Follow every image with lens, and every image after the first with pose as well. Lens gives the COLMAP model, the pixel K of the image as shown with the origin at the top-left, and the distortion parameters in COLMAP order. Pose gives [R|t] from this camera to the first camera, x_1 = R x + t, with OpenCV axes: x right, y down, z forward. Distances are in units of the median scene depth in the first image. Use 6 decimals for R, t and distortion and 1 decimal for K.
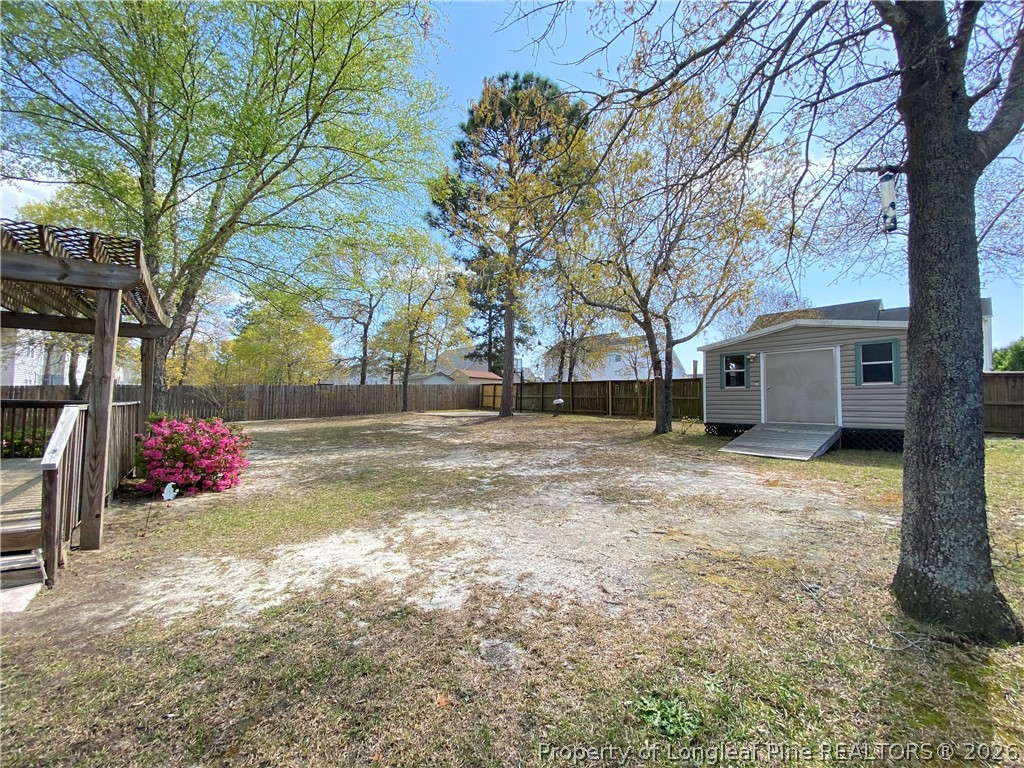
lens RADIAL K [[411.0, 0, 512.0], [0, 411.0, 384.0], [0, 0, 1]] dist [0.020809, -0.020749]
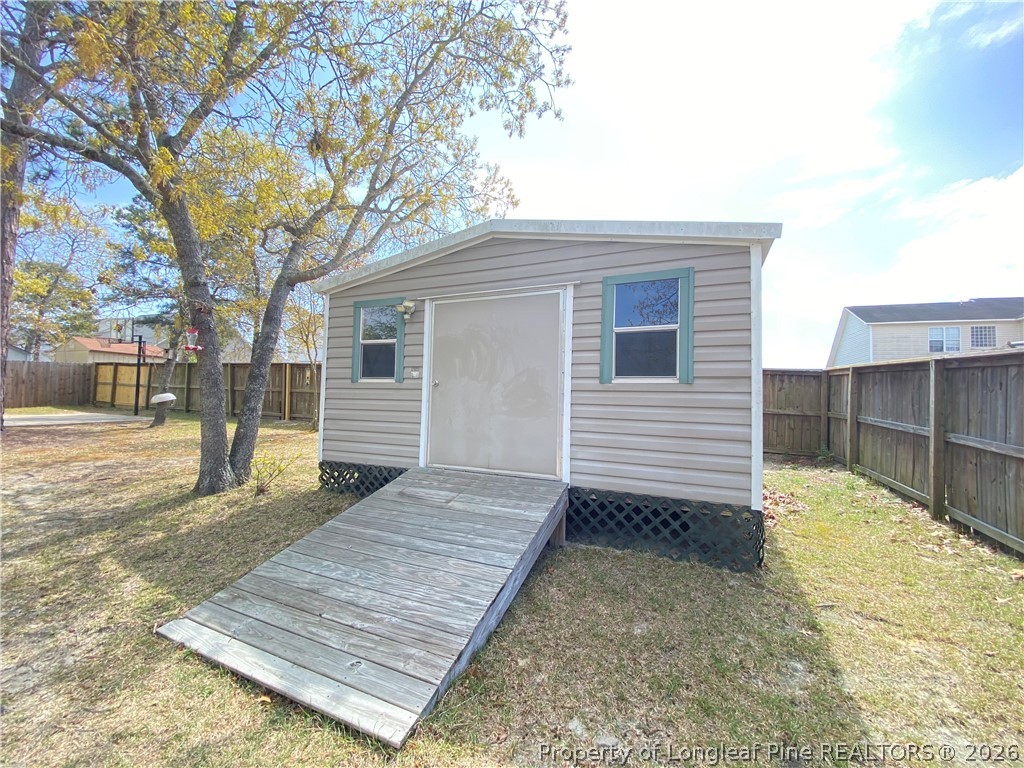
lens RADIAL K [[411.0, 0, 512.0], [0, 411.0, 384.0], [0, 0, 1]] dist [0.020809, -0.020749]
pose [[0.884827, 0.019028, 0.465531, 0.495975], [-0.032077, 0.999283, 0.020123, -0.001054], [-0.464814, -0.032738, 0.884803, 0.596287]]
